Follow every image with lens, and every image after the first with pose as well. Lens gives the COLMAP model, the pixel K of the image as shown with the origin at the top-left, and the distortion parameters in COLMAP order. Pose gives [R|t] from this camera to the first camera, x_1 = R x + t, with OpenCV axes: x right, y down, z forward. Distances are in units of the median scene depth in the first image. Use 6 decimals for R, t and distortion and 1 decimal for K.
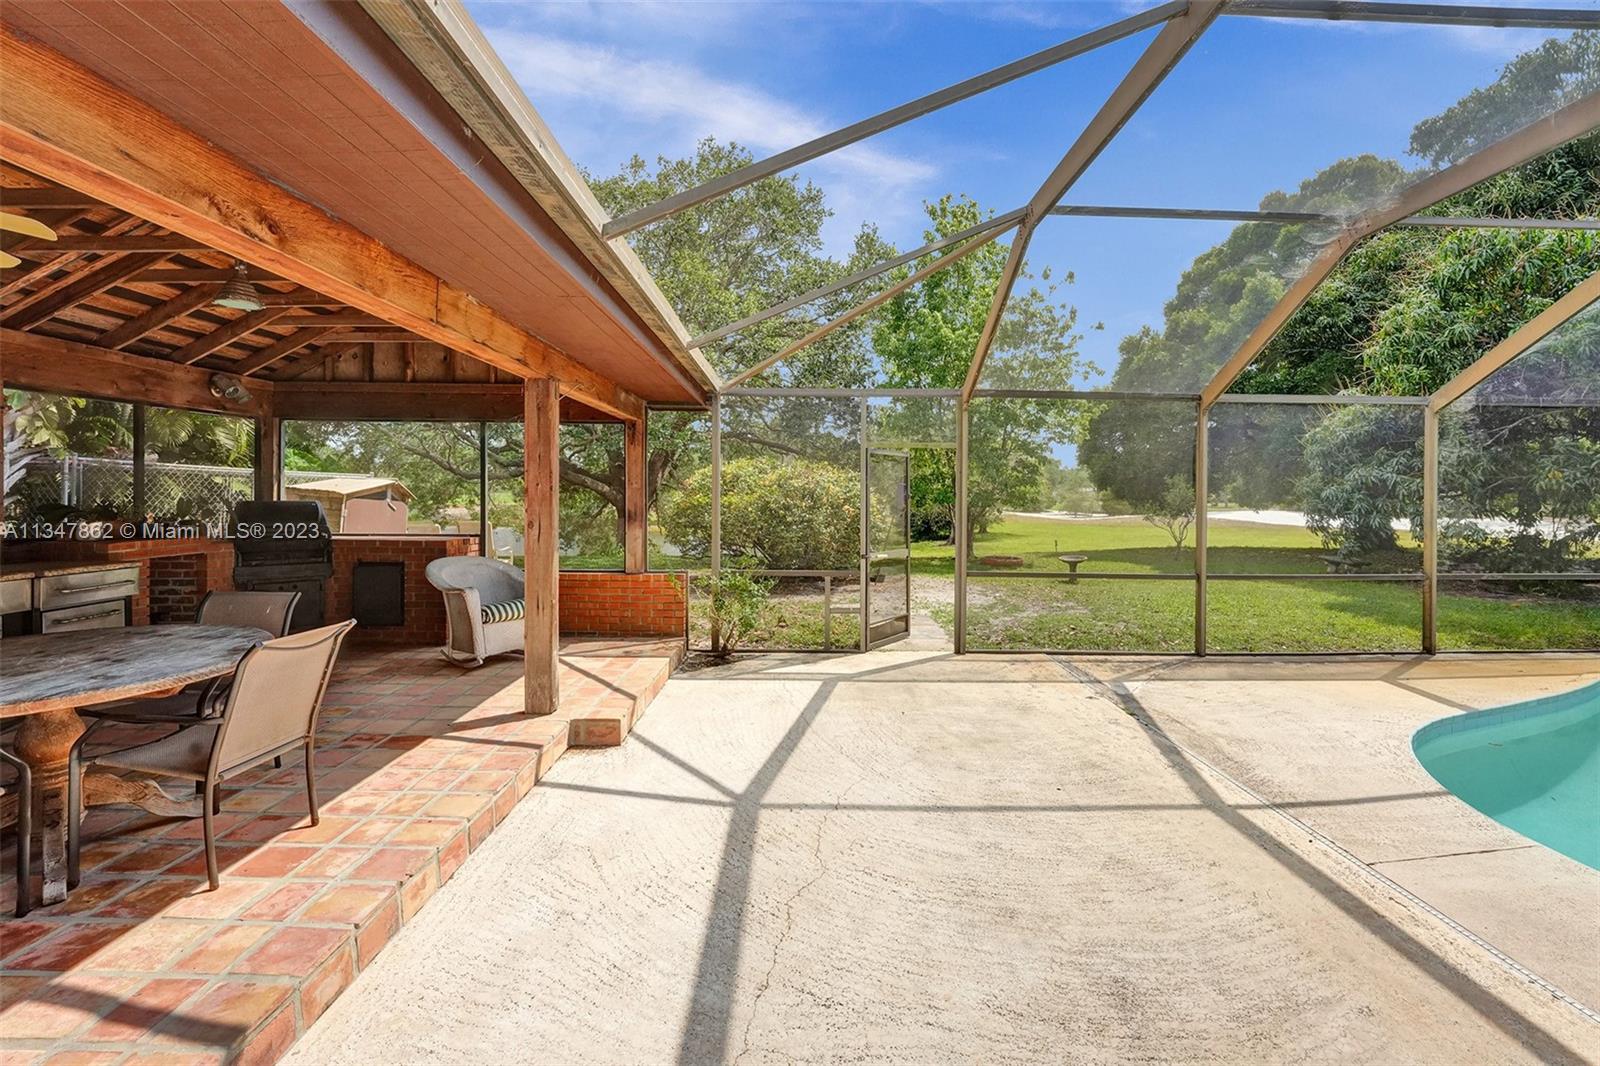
lens RADIAL K [[667.6, 0, 801.2], [0, 667.6, 506.2], [0, 0, 1]] dist [-0.026225, 0.000294]
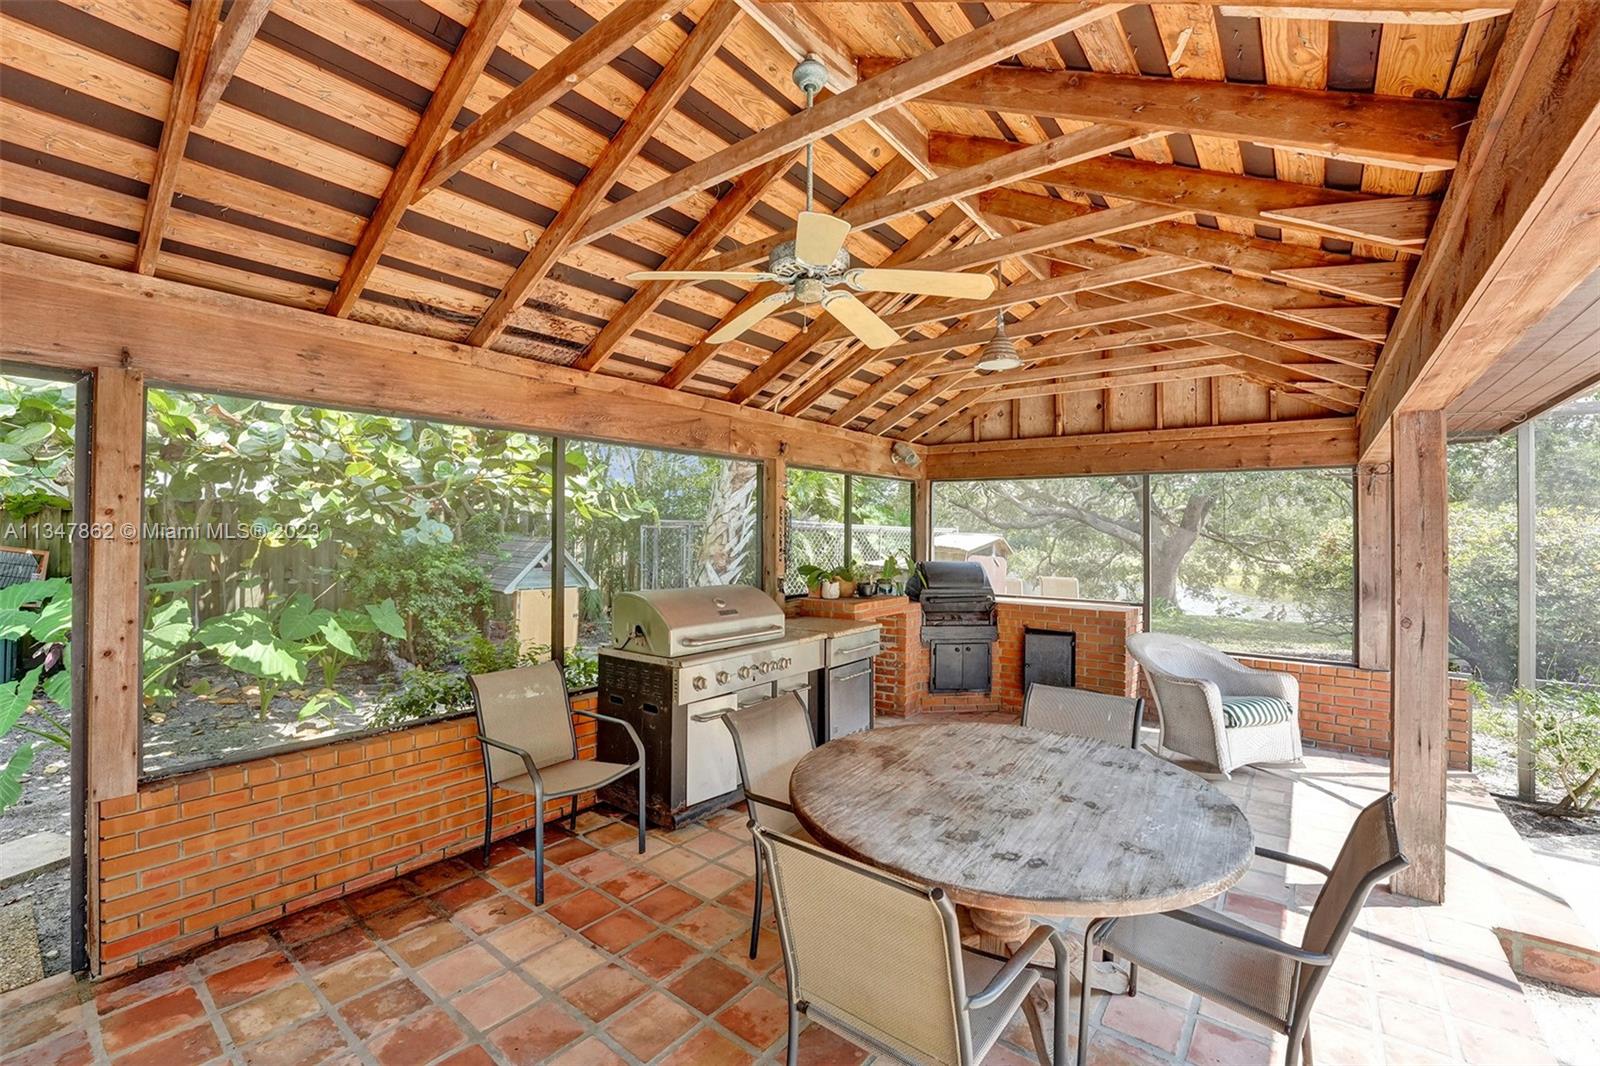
lens RADIAL K [[646.3, 0, 803.1], [0, 646.3, 533.2], [0, 0, 1]] dist [-0.025102, 0.000759]
pose [[0.793887, 0.002319, -0.608061, -0.360546], [-0.015942, 0.999728, -0.017002, -0.031179], [0.607857, 0.023191, 0.793708, 0.064215]]
